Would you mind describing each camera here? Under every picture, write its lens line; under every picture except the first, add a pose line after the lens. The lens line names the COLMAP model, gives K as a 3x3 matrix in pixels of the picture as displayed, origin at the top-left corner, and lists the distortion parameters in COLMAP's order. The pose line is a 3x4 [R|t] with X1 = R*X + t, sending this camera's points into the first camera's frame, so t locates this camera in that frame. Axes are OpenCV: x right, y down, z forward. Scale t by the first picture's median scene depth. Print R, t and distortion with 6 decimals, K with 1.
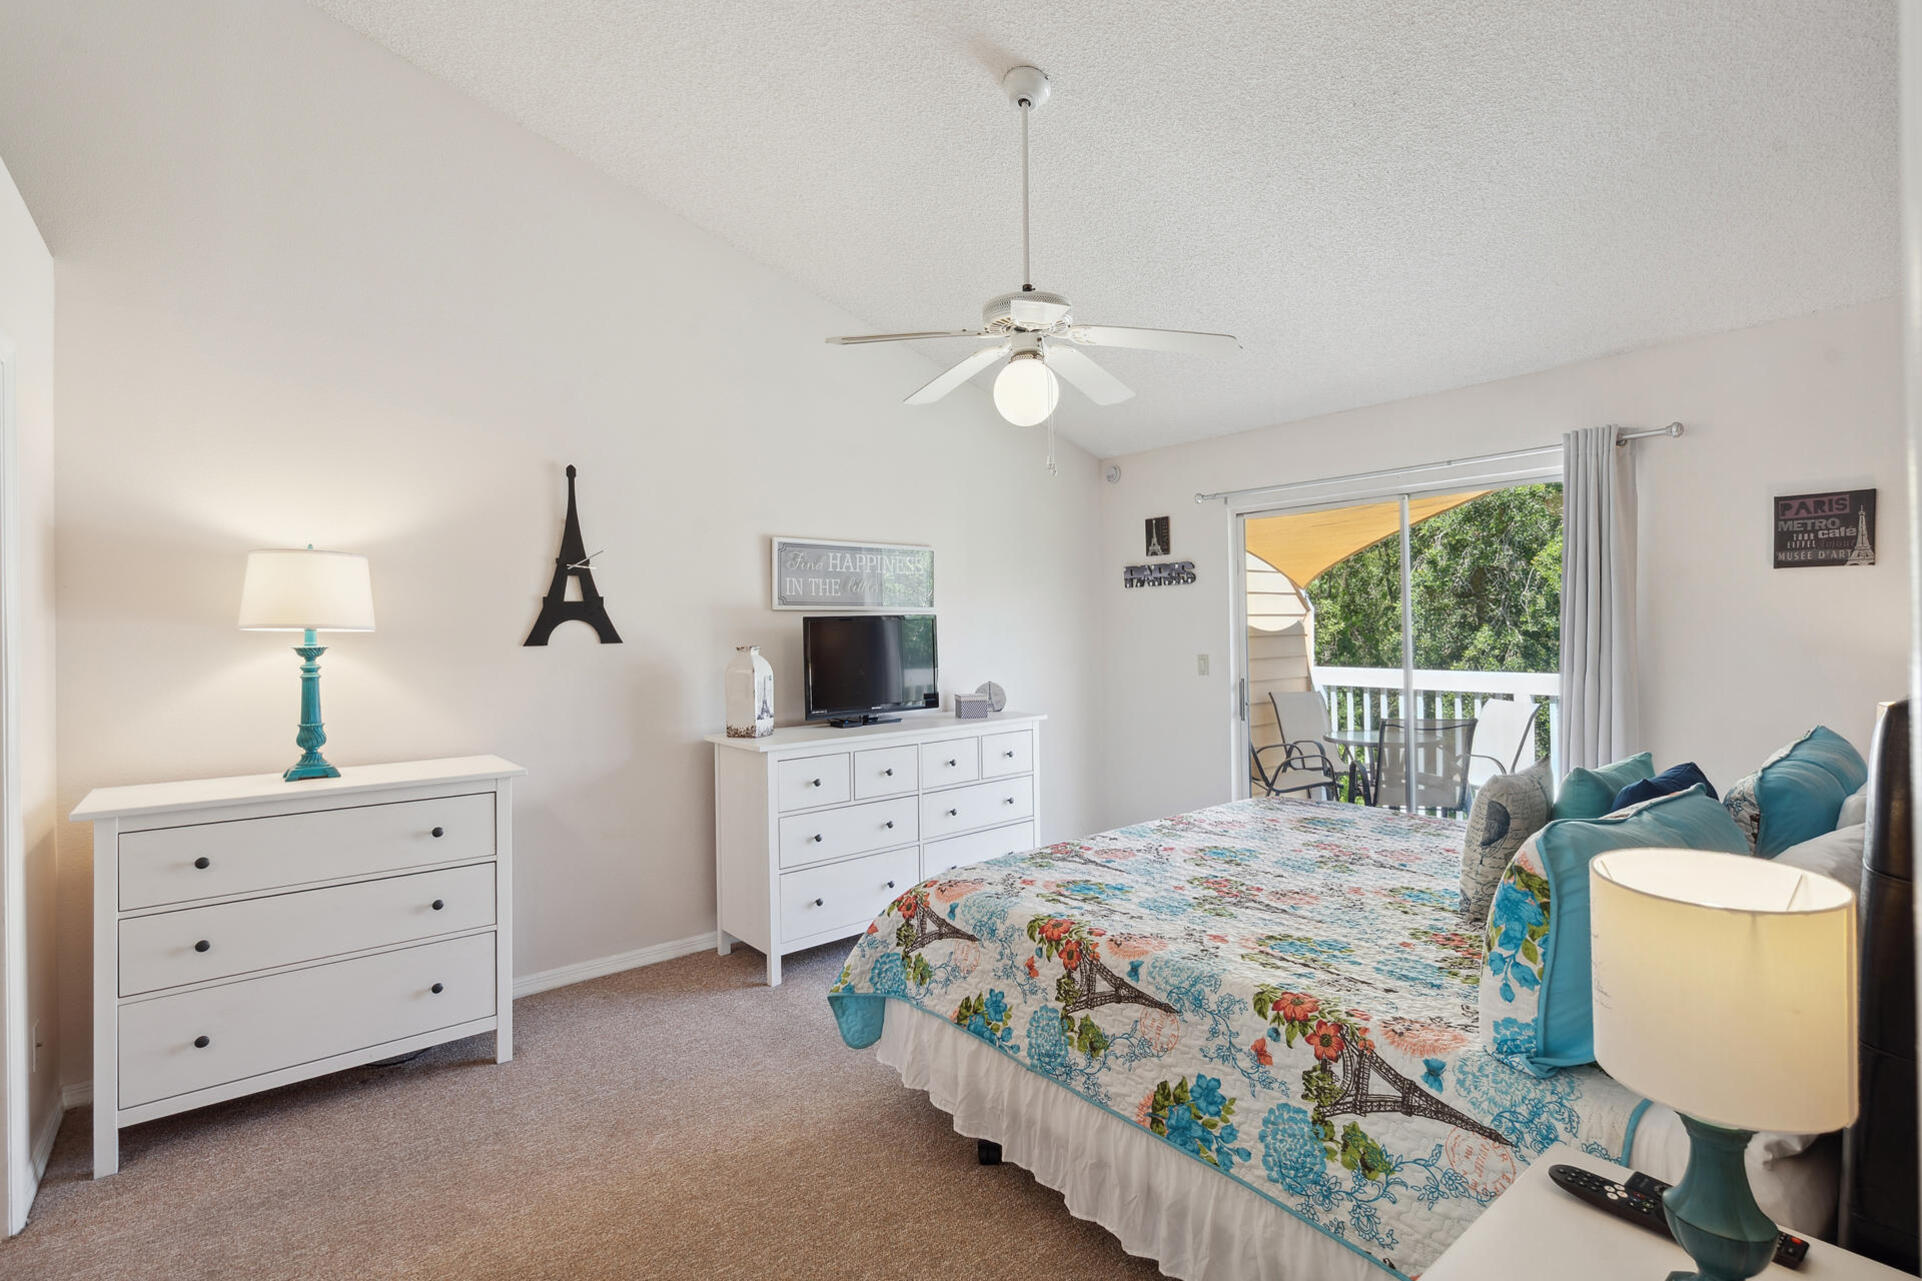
lens RADIAL K [[886.7, 0, 953.6], [0, 886.7, 622.9], [0, 0, 1]] dist [-0.000975, 0.000519]
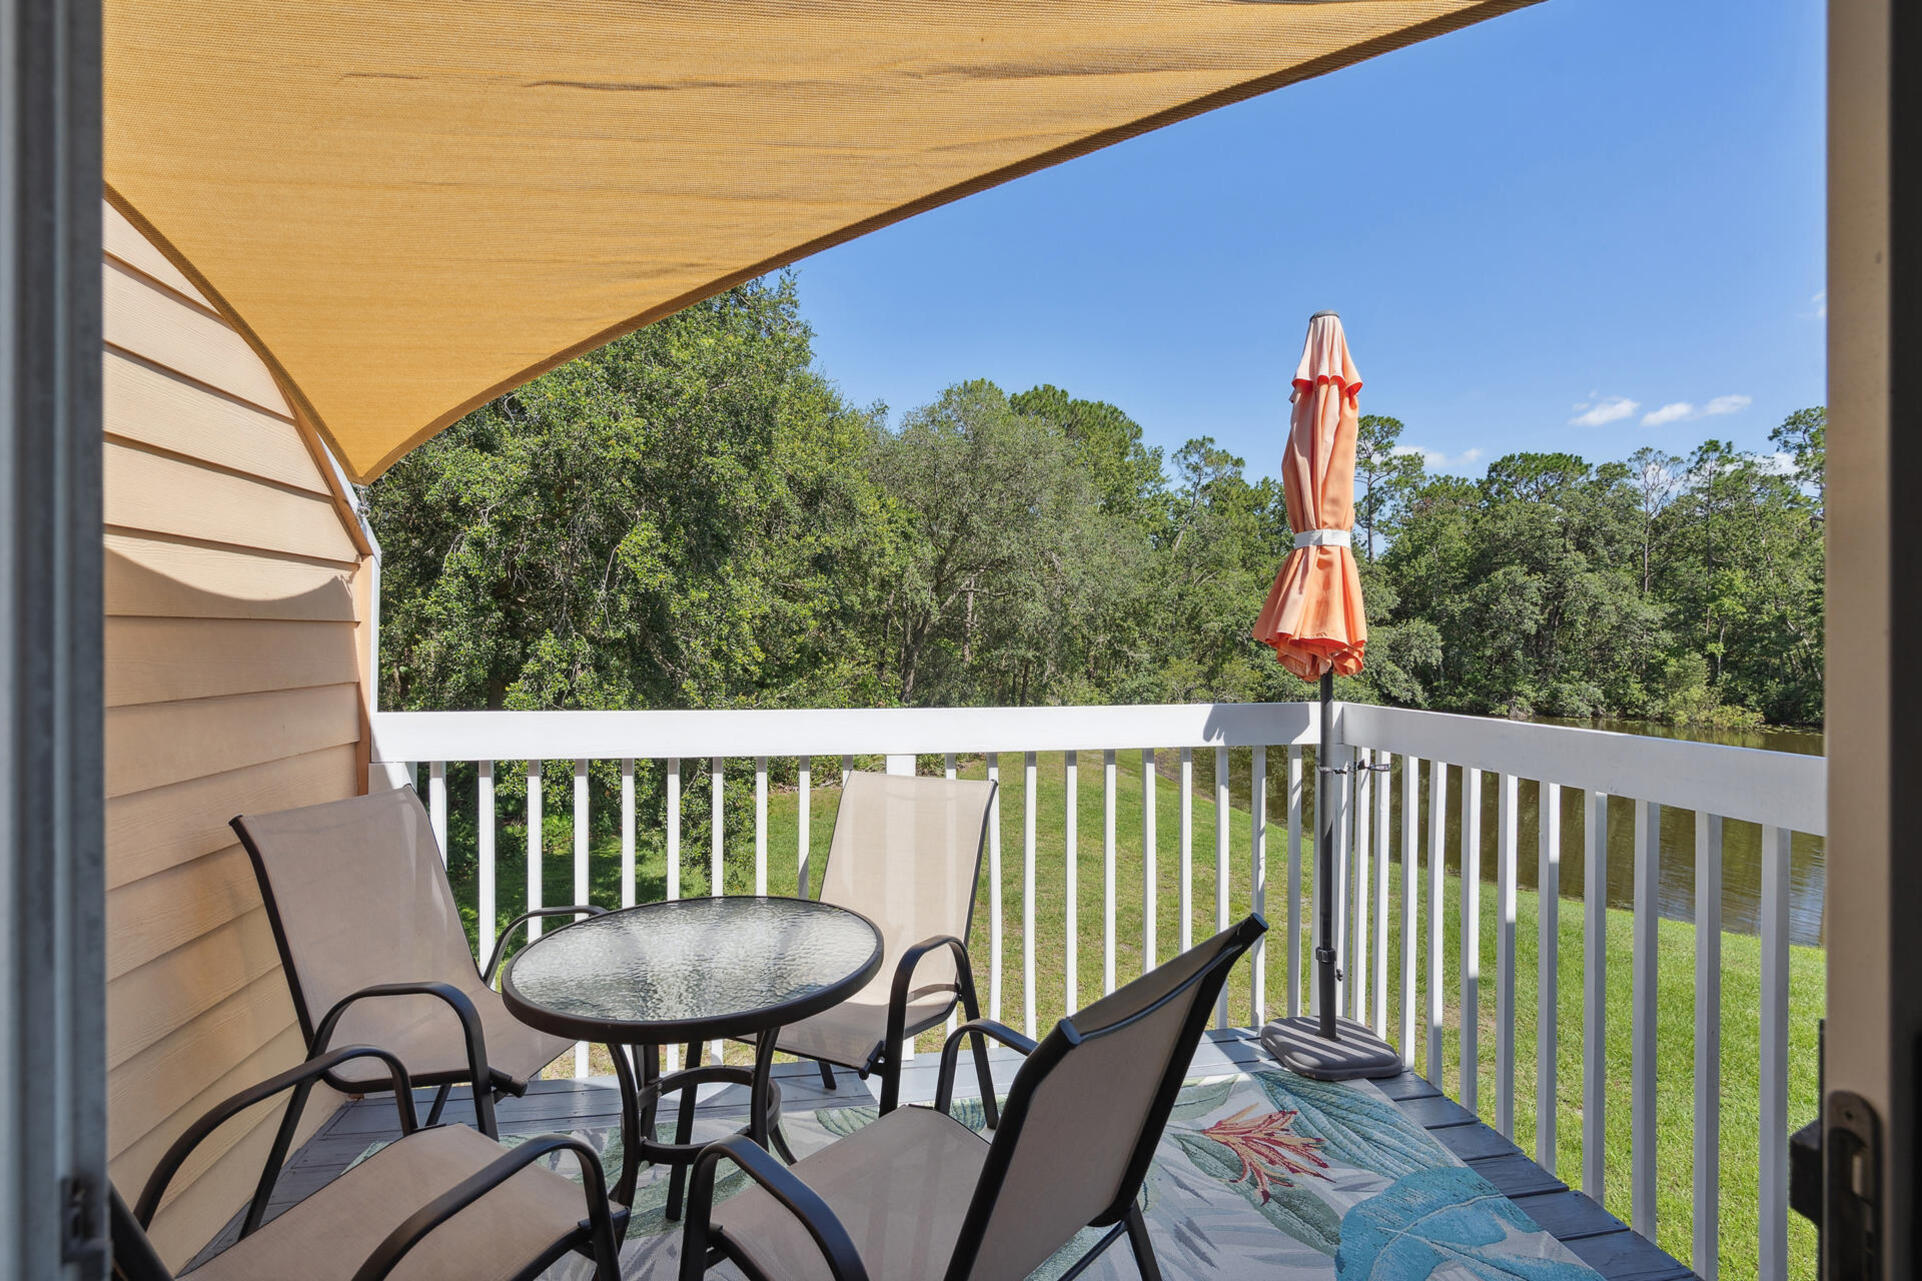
lens RADIAL K [[874.4, 0, 959.3], [0, 874.4, 646.2], [0, 0, 1]] dist [-0.001005, 0.000023]
pose [[0.484479, 0.005445, 0.874786, 0.573864], [-0.014393, 0.999895, 0.001748, 0.050953], [-0.874684, -0.013438, 0.484507, 1.692254]]
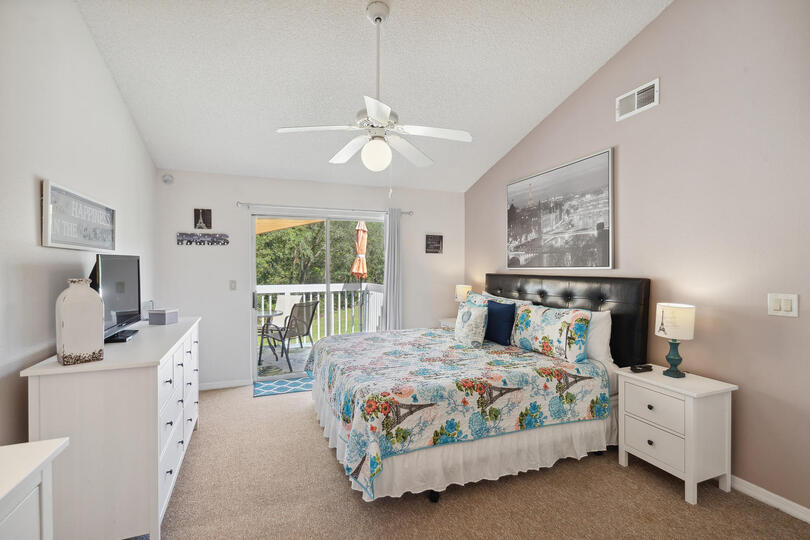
lens RADIAL K [[374.0, 0, 401.2], [0, 374.0, 268.3], [0, 0, 1]] dist [0.001606, 0.000274]
pose [[0.308162, 0.005890, 0.951316, -0.794889], [-0.008447, 0.999958, -0.003455, 0.014794], [-0.951296, -0.006971, 0.308199, 0.694357]]
